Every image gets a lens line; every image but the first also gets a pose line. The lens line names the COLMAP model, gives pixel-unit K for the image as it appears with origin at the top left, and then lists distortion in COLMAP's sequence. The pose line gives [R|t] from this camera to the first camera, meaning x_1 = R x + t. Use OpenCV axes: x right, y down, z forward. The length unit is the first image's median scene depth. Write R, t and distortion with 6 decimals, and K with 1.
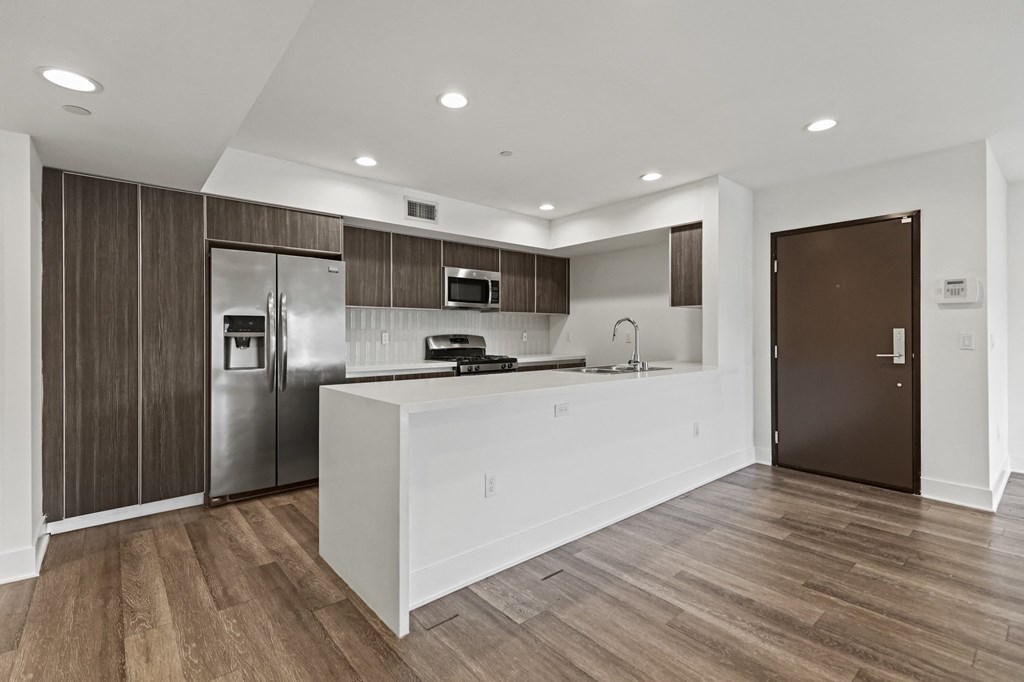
lens RADIAL K [[465.3, 0, 512.1], [0, 465.3, 326.9], [0, 0, 1]] dist [0.015661, -0.004554]
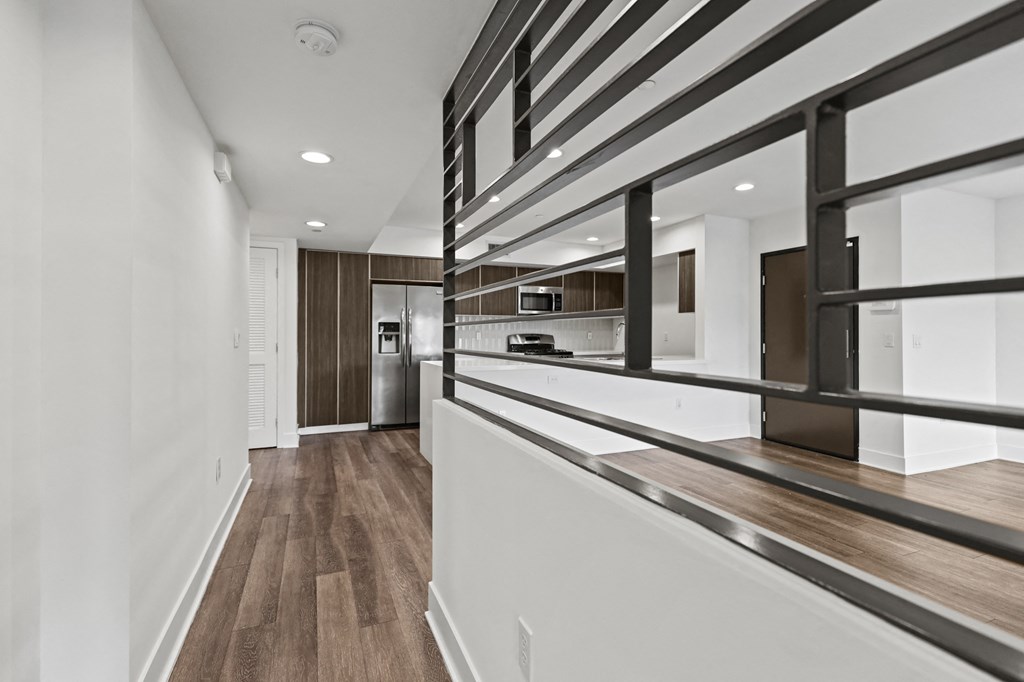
lens RADIAL K [[465.3, 0, 514.5], [0, 465.3, 316.9], [0, 0, 1]] dist [0.015661, -0.004554]
pose [[0.955798, -0.007224, -0.293935, 0.381505], [0.001089, 0.999778, -0.021030, -0.006974], [0.294021, 0.019780, 0.955594, -0.514589]]
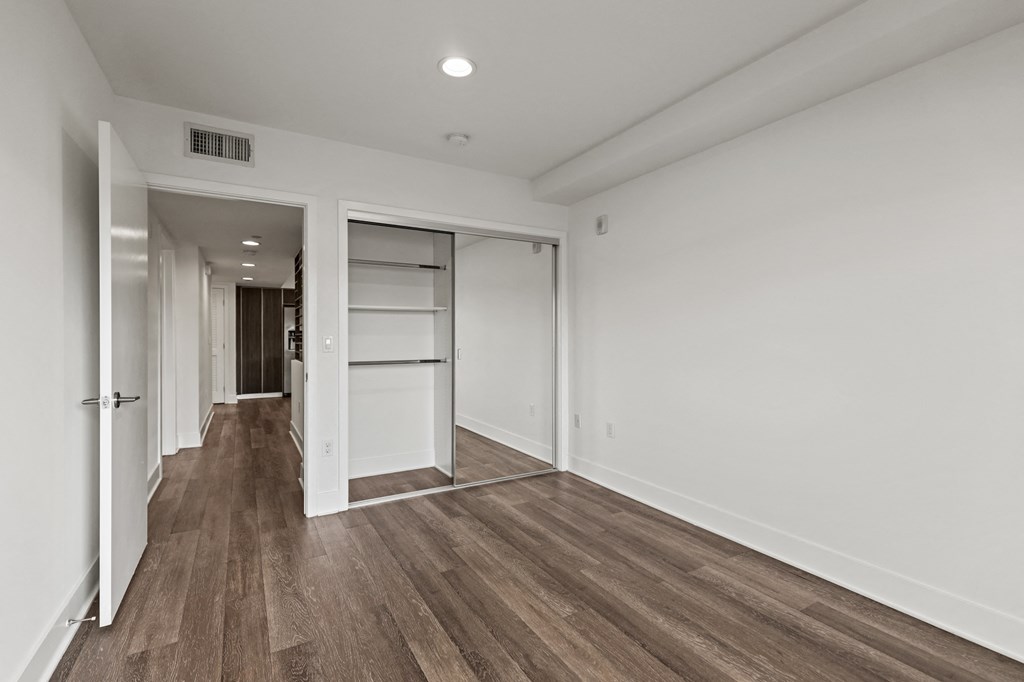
lens RADIAL K [[465.3, 0, 505.4], [0, 465.3, 330.0], [0, 0, 1]] dist [0.015661, -0.004554]
pose [[0.981682, -0.002332, -0.190512, 1.219610], [0.001251, 0.999982, -0.005792, -0.011019], [0.190522, 0.005448, 0.981668, -1.533366]]
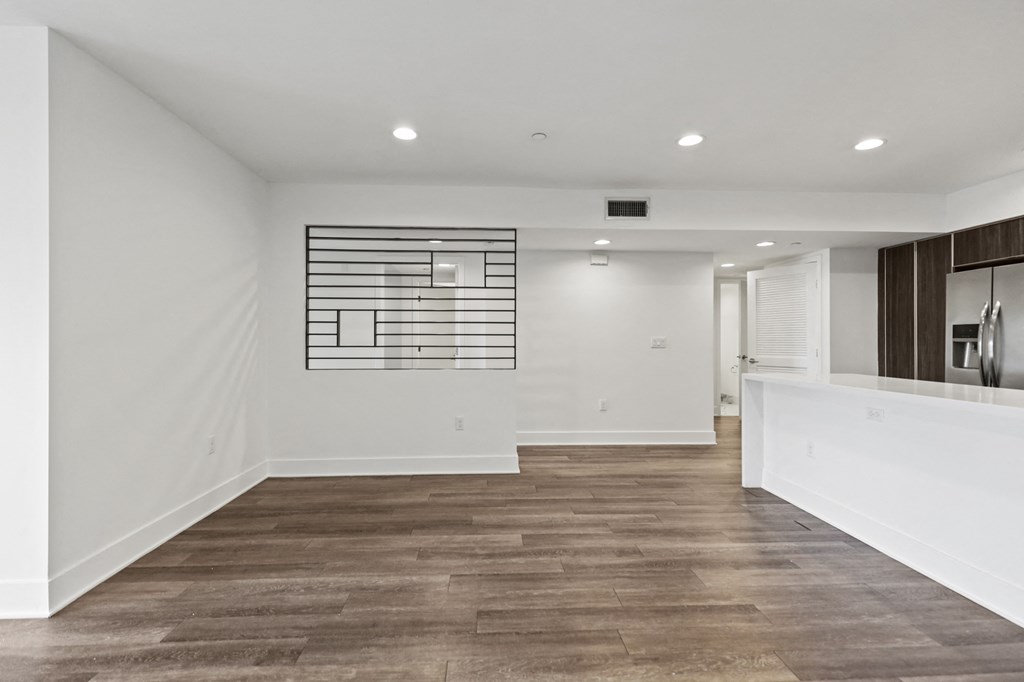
lens RADIAL K [[465.3, 0, 501.8], [0, 465.3, 338.6], [0, 0, 1]] dist [0.015661, -0.004554]
pose [[-0.622135, -0.001693, -0.782909, 1.151290], [0.008566, 0.999923, -0.008970, 0.013776], [0.782864, -0.012287, -0.622072, 0.825449]]
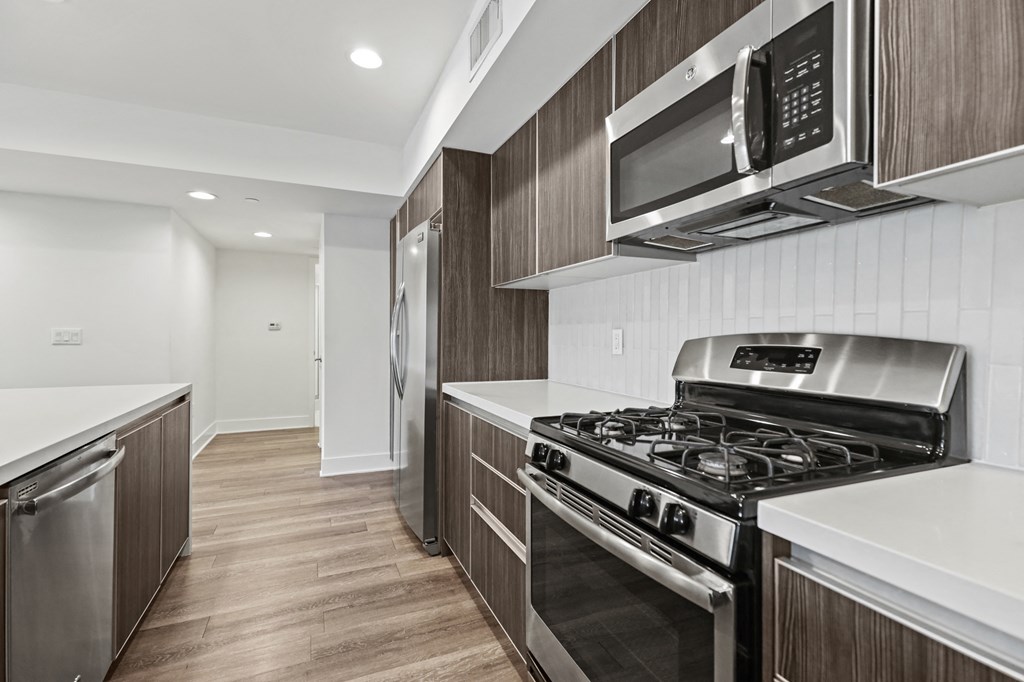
lens RADIAL K [[465.3, 0, 510.7], [0, 465.3, 337.1], [0, 0, 1]] dist [0.015661, -0.004554]
pose [[-0.298047, 0.002014, -0.954549, 0.264197], [0.009407, 0.999955, -0.000828, 0.028838], [0.954505, -0.009226, -0.298053, 1.530248]]
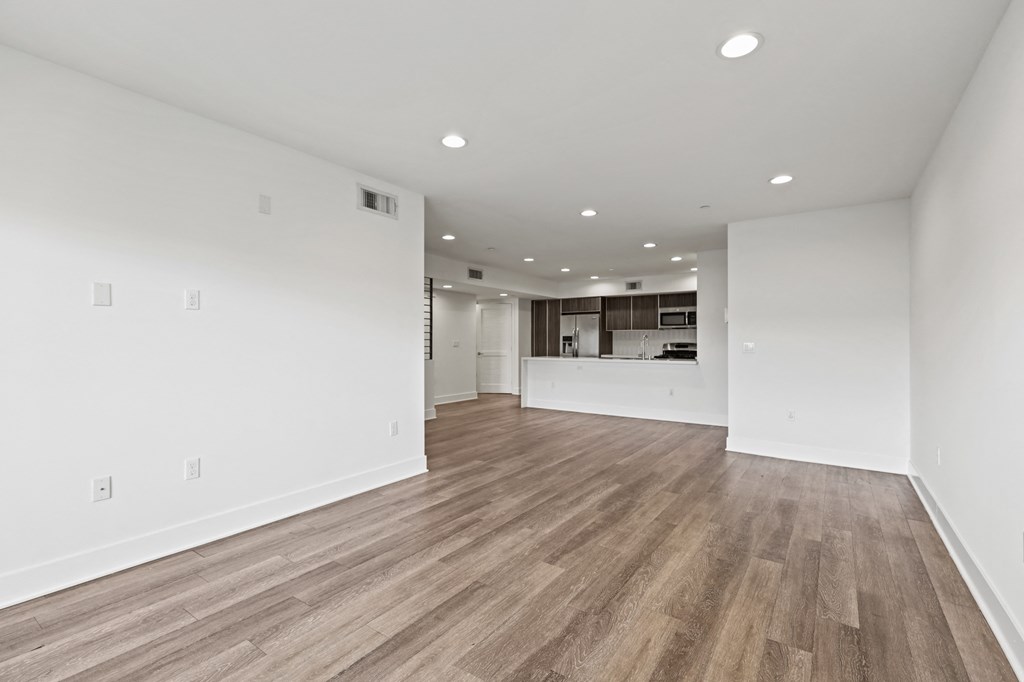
lens RADIAL K [[465.3, 0, 511.8], [0, 465.3, 338.1], [0, 0, 1]] dist [0.015661, -0.004554]
pose [[0.242807, -0.003969, -0.970067, 2.379945], [0.011046, 0.999938, -0.001327, -0.009795], [0.970012, -0.010393, 0.242835, -0.115120]]
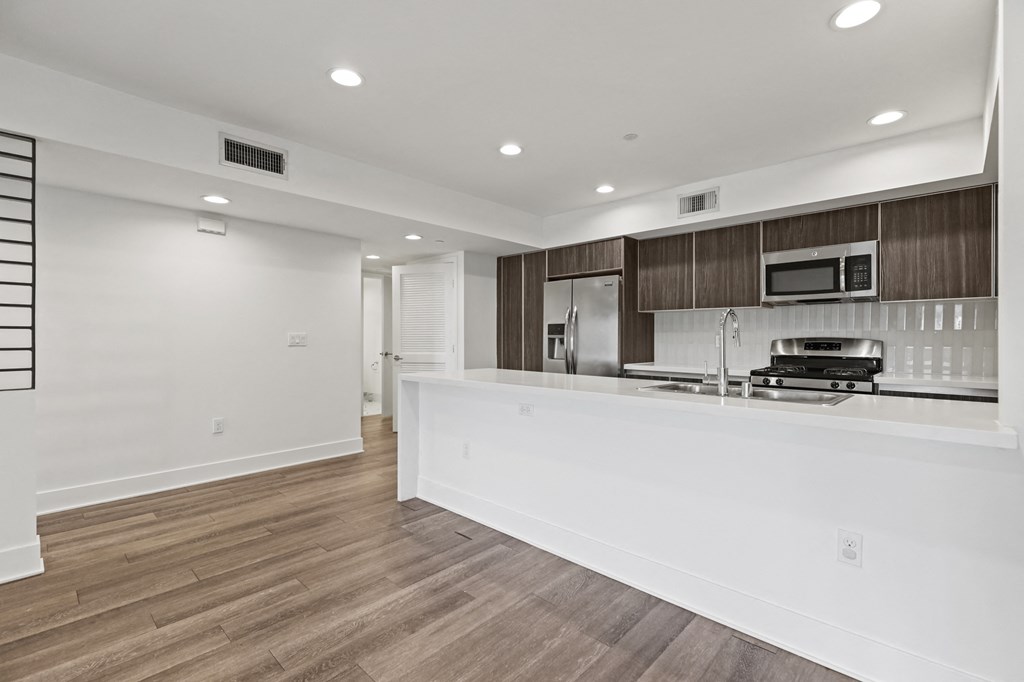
lens RADIAL K [[465.3, 0, 513.6], [0, 465.3, 335.3], [0, 0, 1]] dist [0.015661, -0.004554]
pose [[0.100471, -0.002731, -0.994936, 0.920393], [0.011384, 0.999934, -0.001595, 0.013652], [0.994875, -0.011166, 0.100496, 0.720167]]
